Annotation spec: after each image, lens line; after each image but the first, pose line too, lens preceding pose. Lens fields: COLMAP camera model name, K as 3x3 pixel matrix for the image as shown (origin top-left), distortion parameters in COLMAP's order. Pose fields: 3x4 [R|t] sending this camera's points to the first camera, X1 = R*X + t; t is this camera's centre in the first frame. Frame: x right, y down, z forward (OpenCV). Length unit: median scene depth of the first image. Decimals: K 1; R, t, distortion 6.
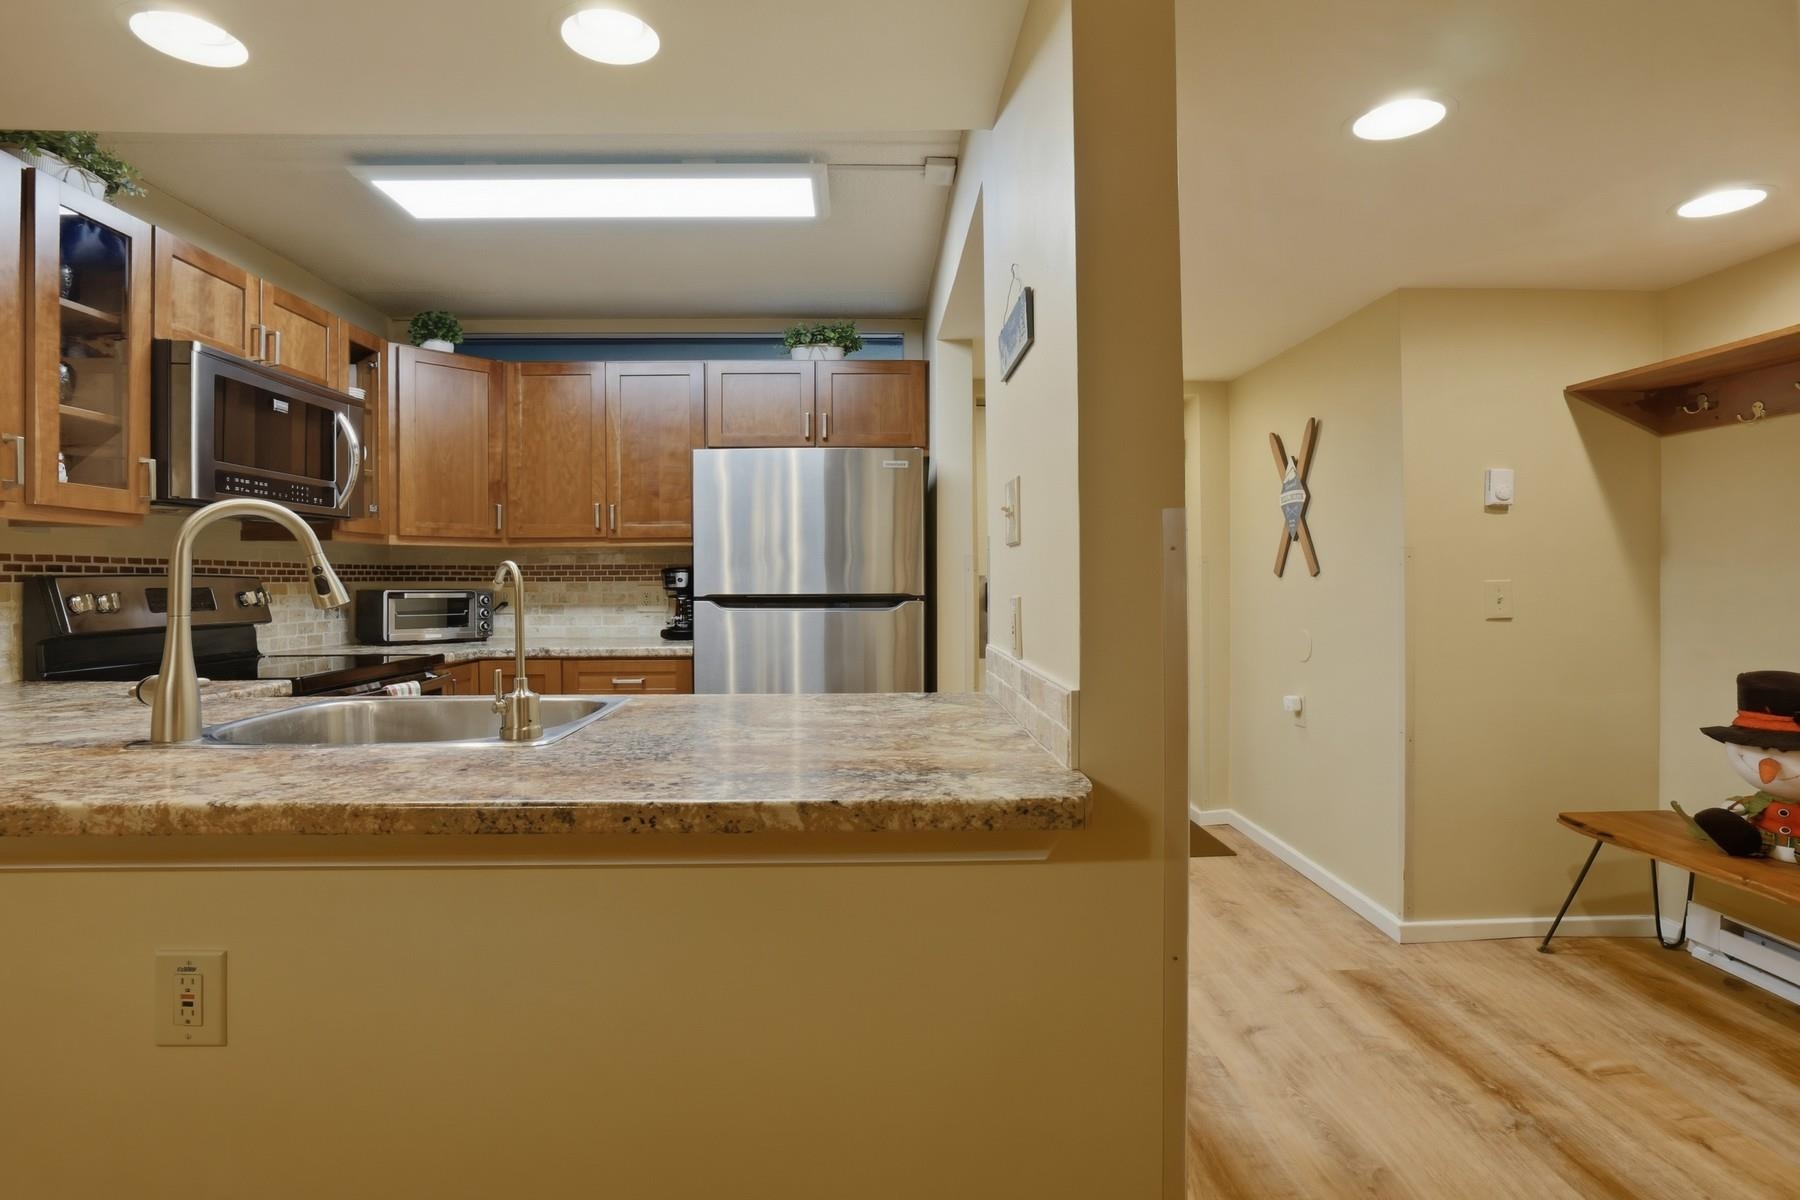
lens RADIAL K [[924.9, 0, 891.0], [0, 924.9, 583.4], [0, 0, 1]] dist [-0.049352, 0.023936]
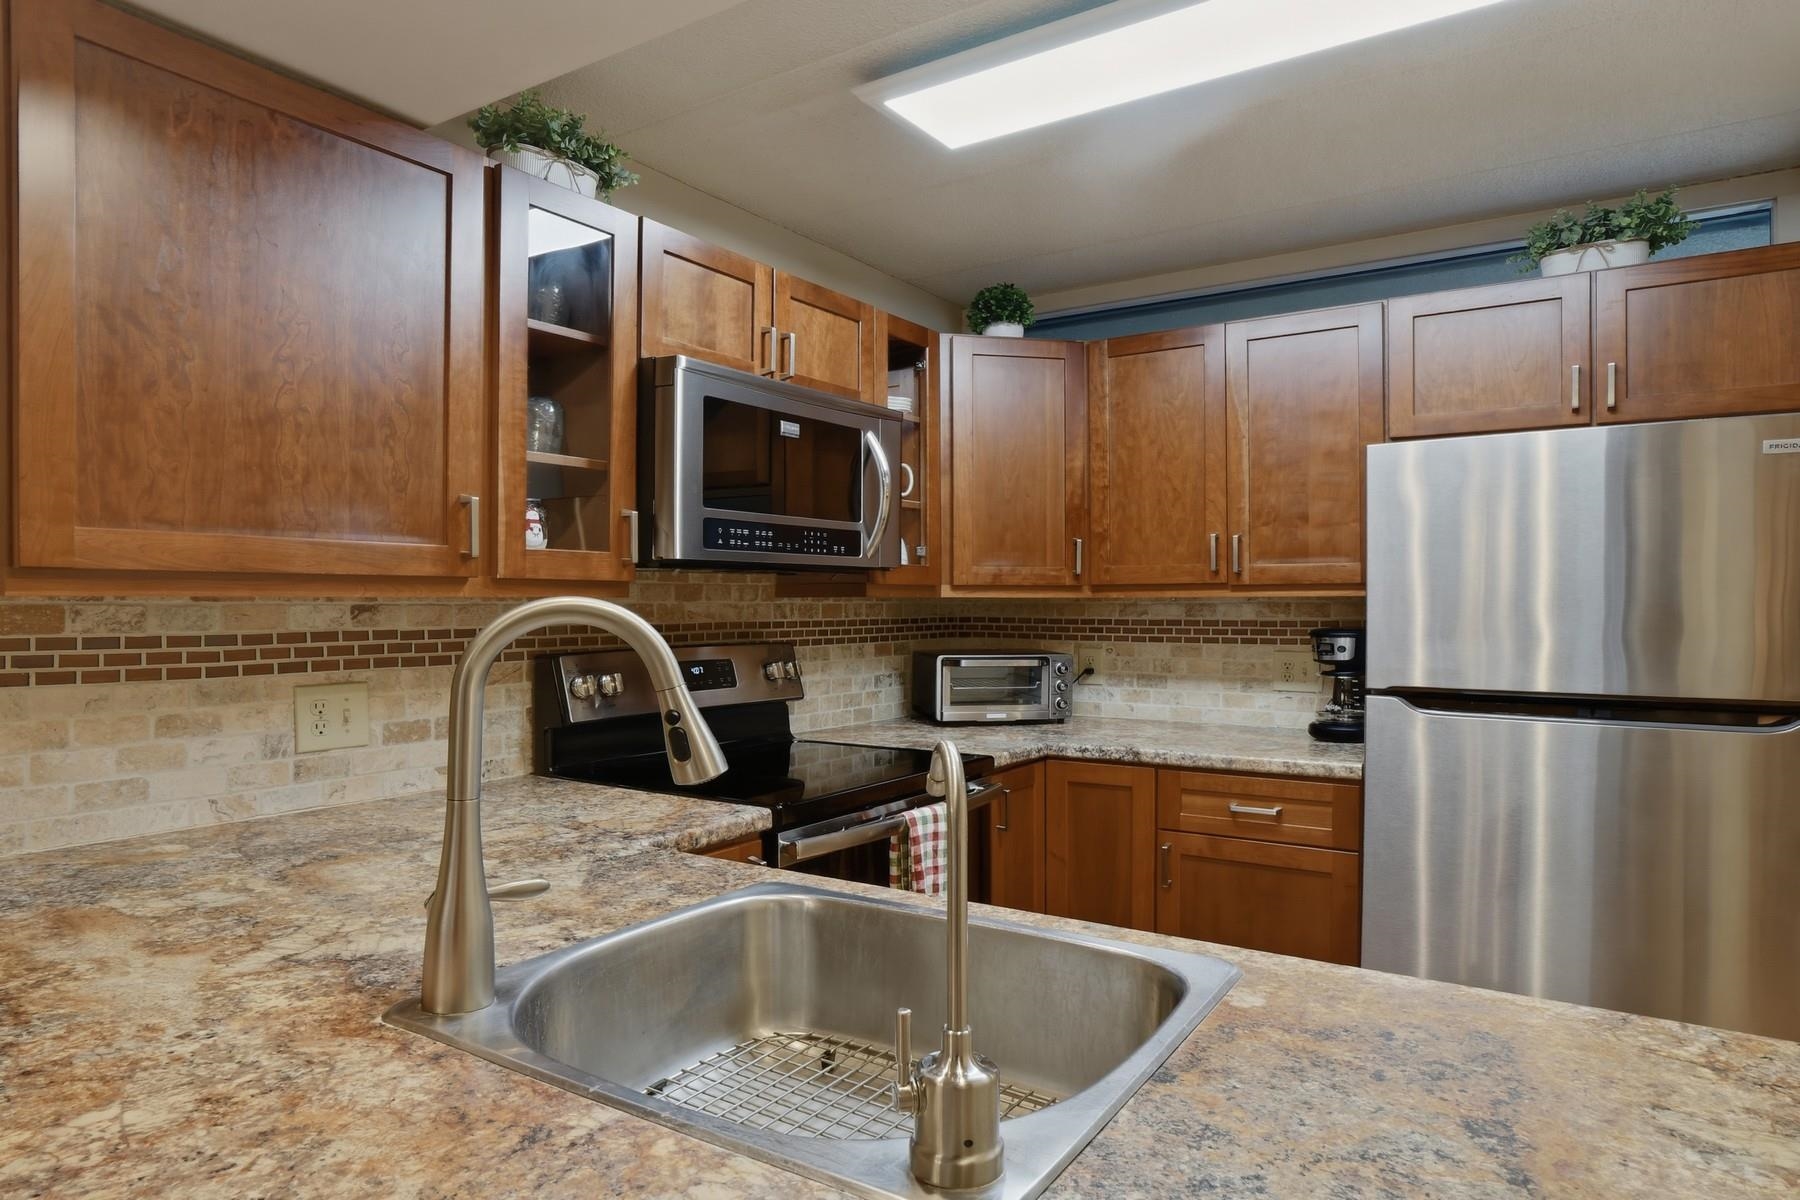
lens RADIAL K [[1088.1, 0, 895.8], [0, 1088.1, 609.9], [0, 0, 1]] dist [-0.024082, 0.003640]
pose [[0.817966, 0.009374, -0.575191, -0.057606], [-0.006066, 0.999952, 0.007671, -0.041071], [0.575235, -0.002785, 0.817983, 0.243306]]
